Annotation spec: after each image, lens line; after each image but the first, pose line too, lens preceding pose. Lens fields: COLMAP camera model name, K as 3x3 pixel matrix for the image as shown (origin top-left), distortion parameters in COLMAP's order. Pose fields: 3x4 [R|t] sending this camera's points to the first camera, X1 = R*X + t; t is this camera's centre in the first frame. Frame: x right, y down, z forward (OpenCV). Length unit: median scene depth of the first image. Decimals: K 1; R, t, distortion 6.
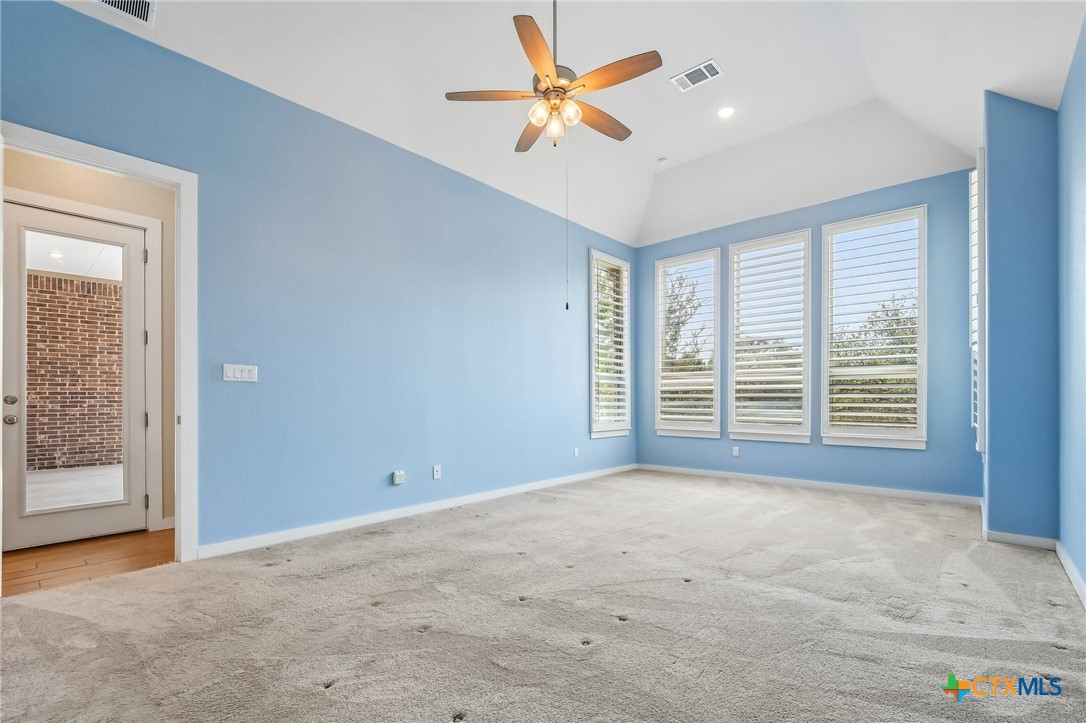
lens RADIAL K [[480.0, 0, 543.5], [0, 480.0, 403.4], [0, 0, 1]] dist [0.000529, 0.000033]
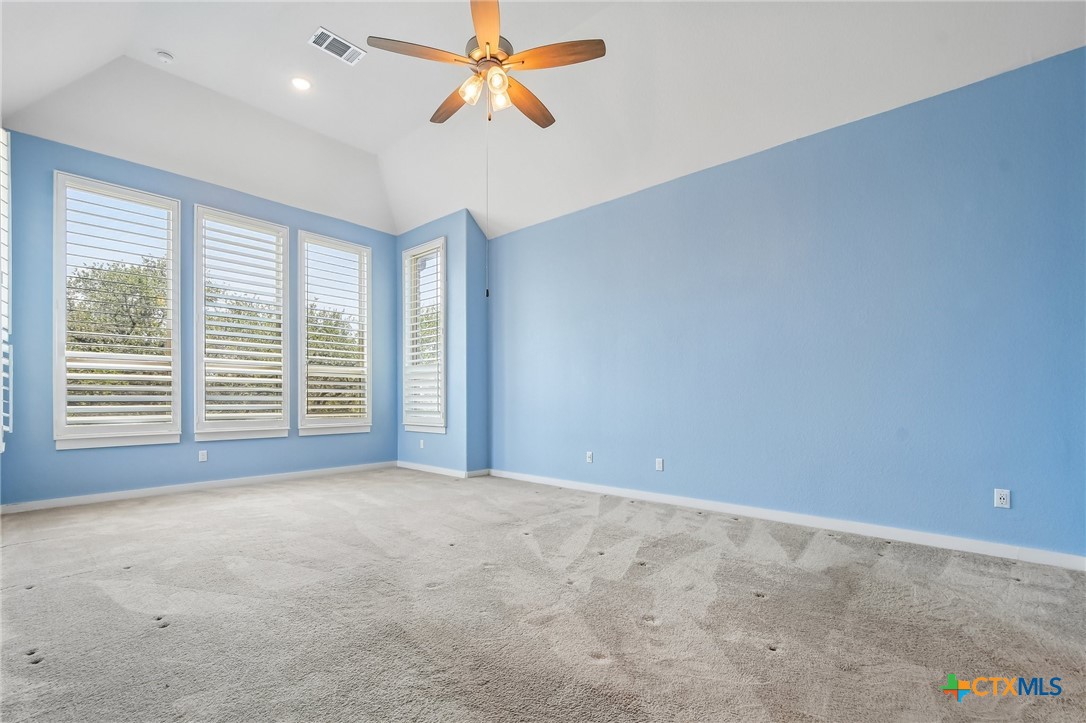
lens RADIAL K [[480.0, 0, 543.5], [0, 480.0, 403.4], [0, 0, 1]] dist [0.000529, 0.000033]
pose [[0.014297, -0.016014, 0.999770, -0.469386], [0.004391, 0.999863, 0.015953, -0.001685], [-0.999888, 0.004162, 0.014365, 0.442342]]
